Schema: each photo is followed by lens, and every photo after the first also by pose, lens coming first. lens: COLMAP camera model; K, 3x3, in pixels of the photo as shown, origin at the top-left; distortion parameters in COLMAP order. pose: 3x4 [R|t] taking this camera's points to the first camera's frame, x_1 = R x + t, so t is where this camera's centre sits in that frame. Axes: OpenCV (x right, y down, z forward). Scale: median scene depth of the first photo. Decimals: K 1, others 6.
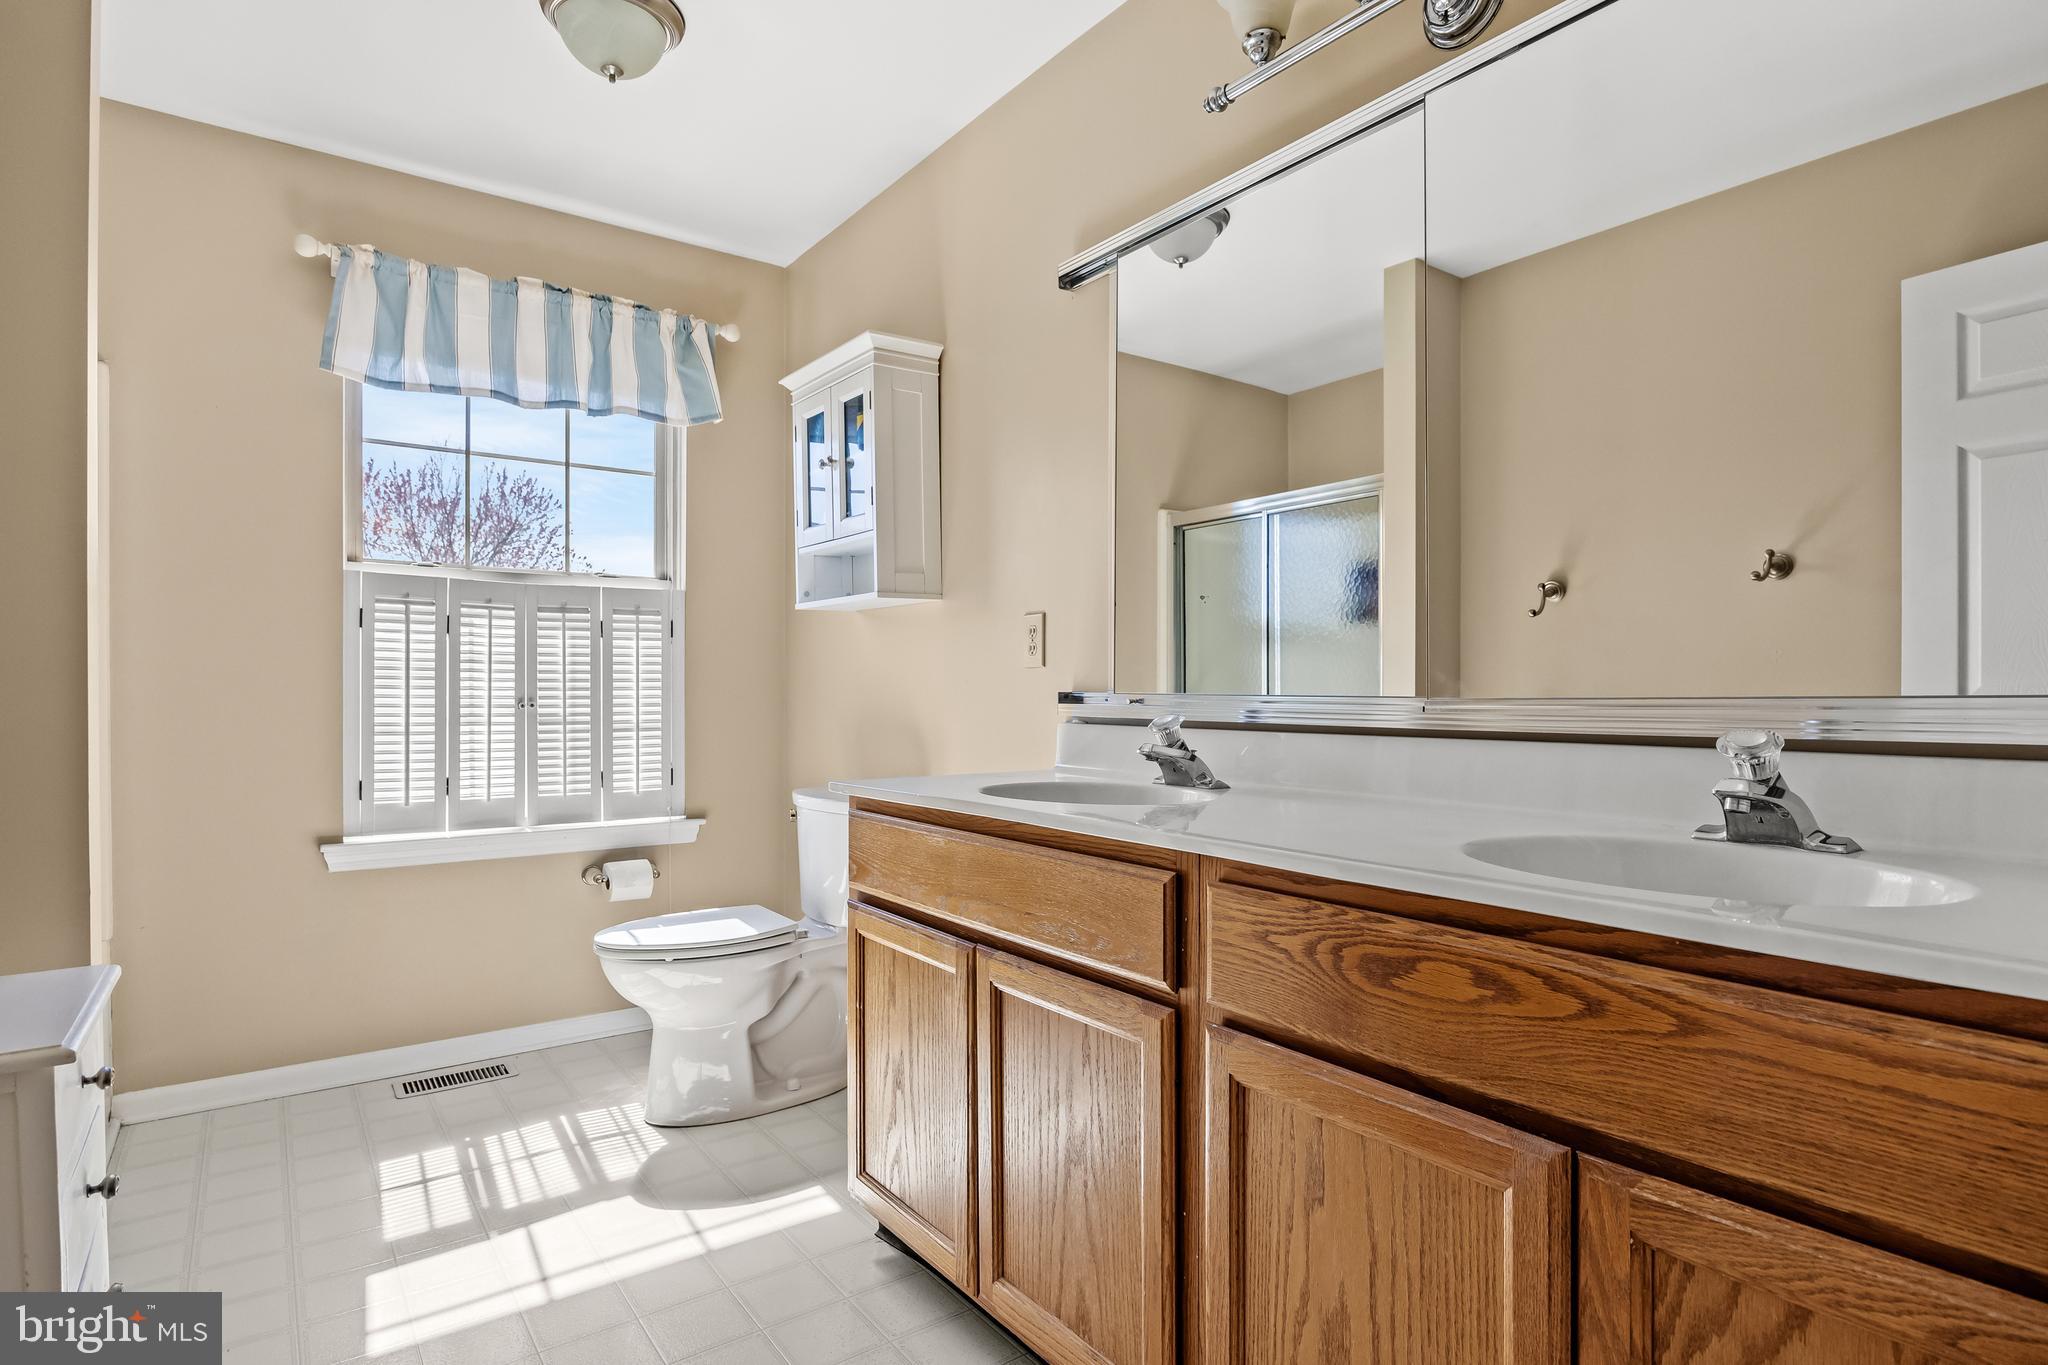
lens RADIAL K [[1097.4, 0, 1024.5], [0, 1097.4, 689.4], [0, 0, 1]] dist [-0.007768, -0.000288]
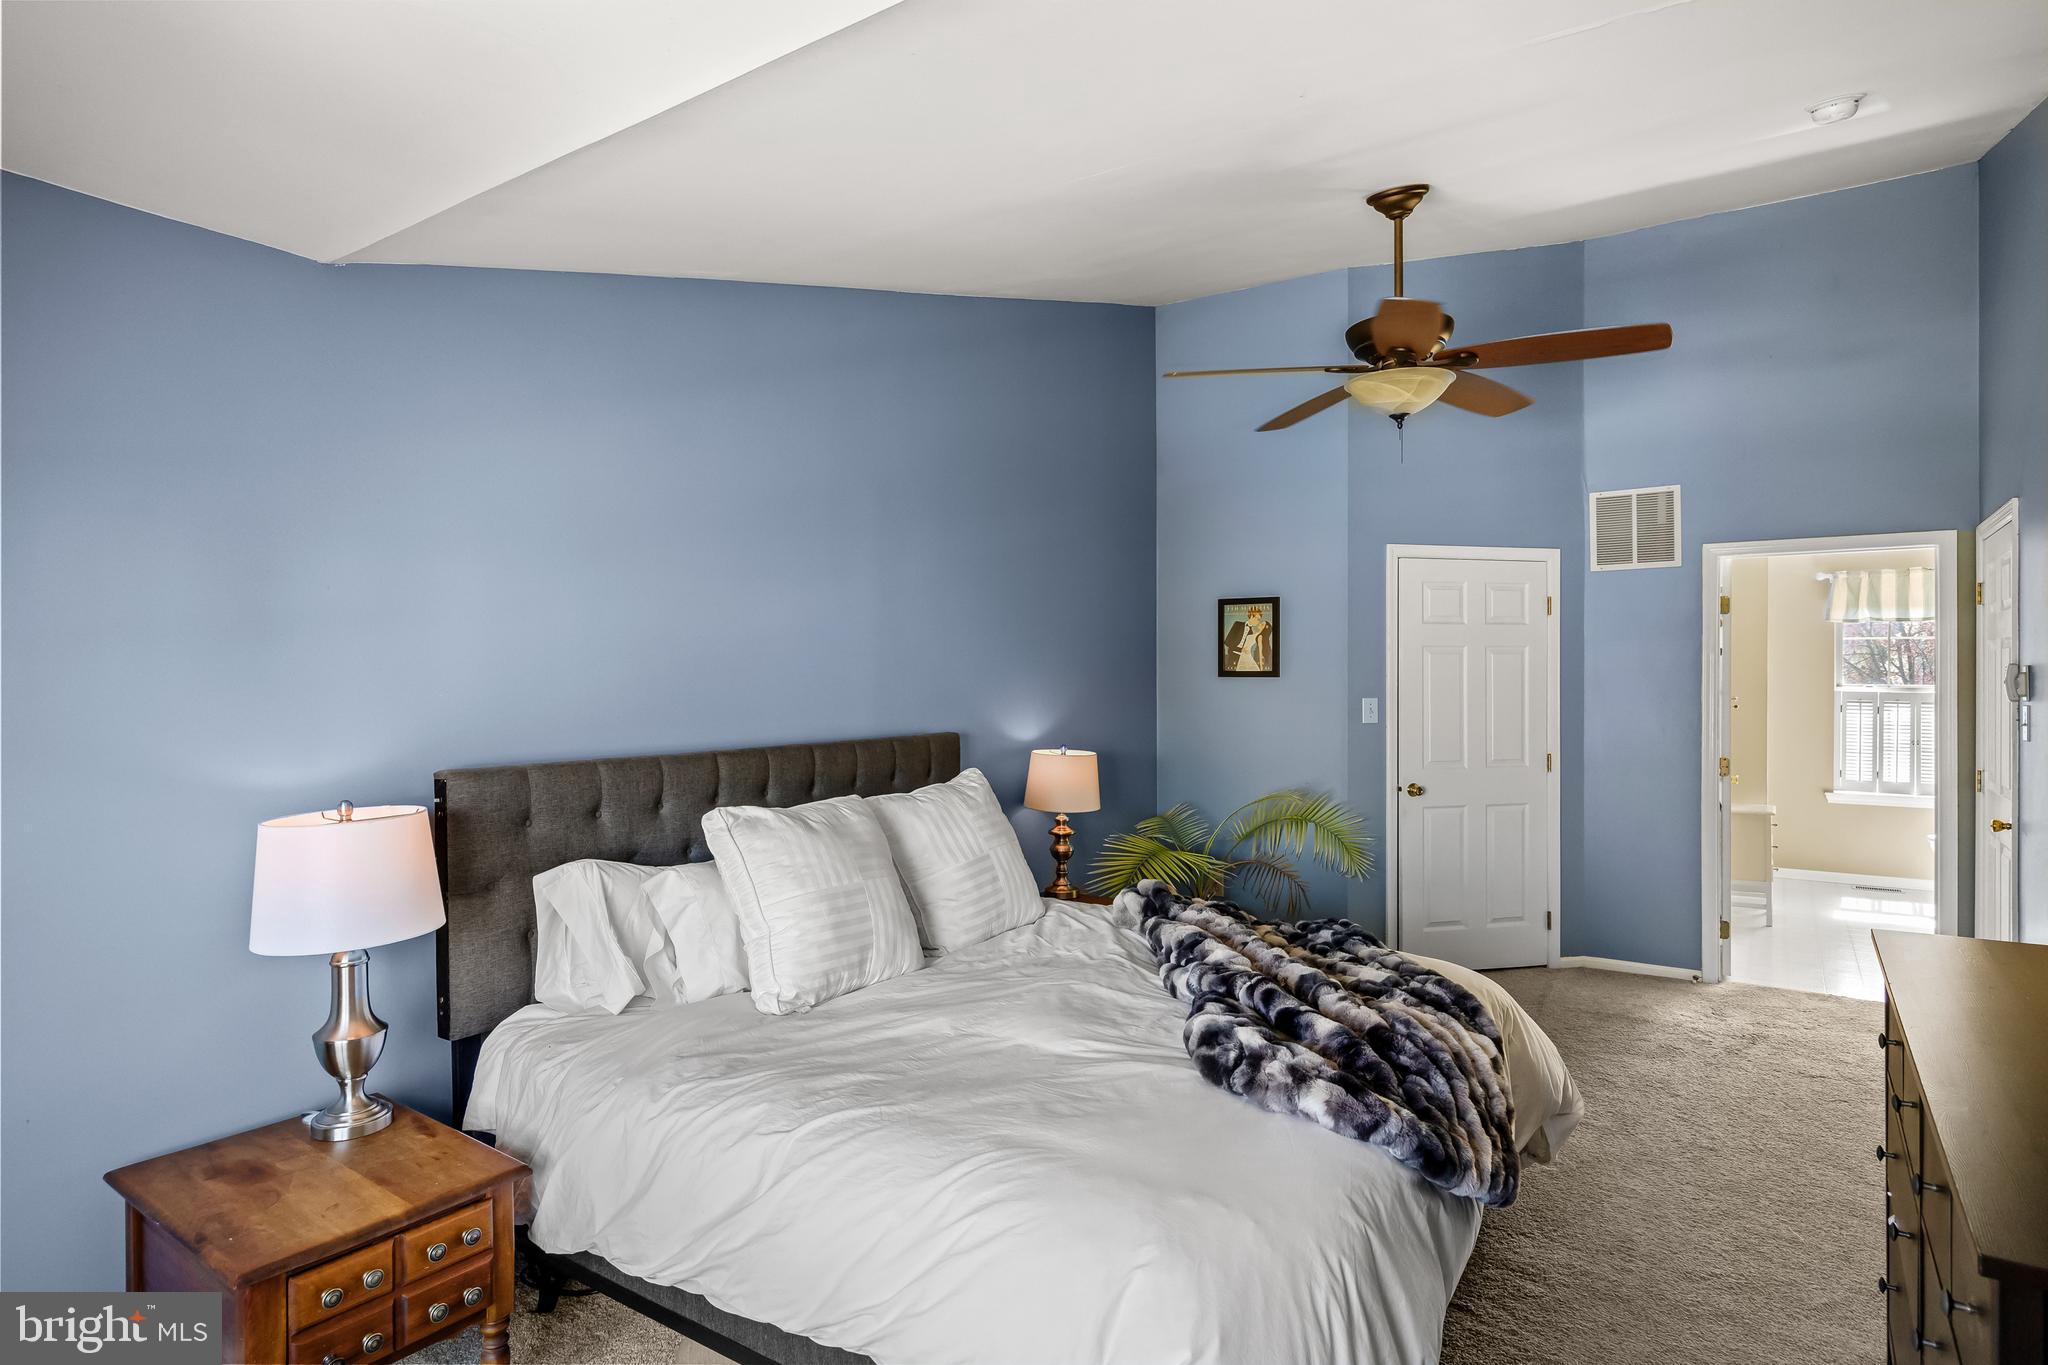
lens RADIAL K [[1097.4, 0, 1024.7], [0, 1097.4, 678.0], [0, 0, 1]] dist [-0.007768, -0.000288]
pose [[0.336646, 0.008655, -0.941591, 1.206216], [0.005531, 0.999922, 0.011169, -0.178289], [0.941615, -0.008968, 0.336572, -1.735564]]
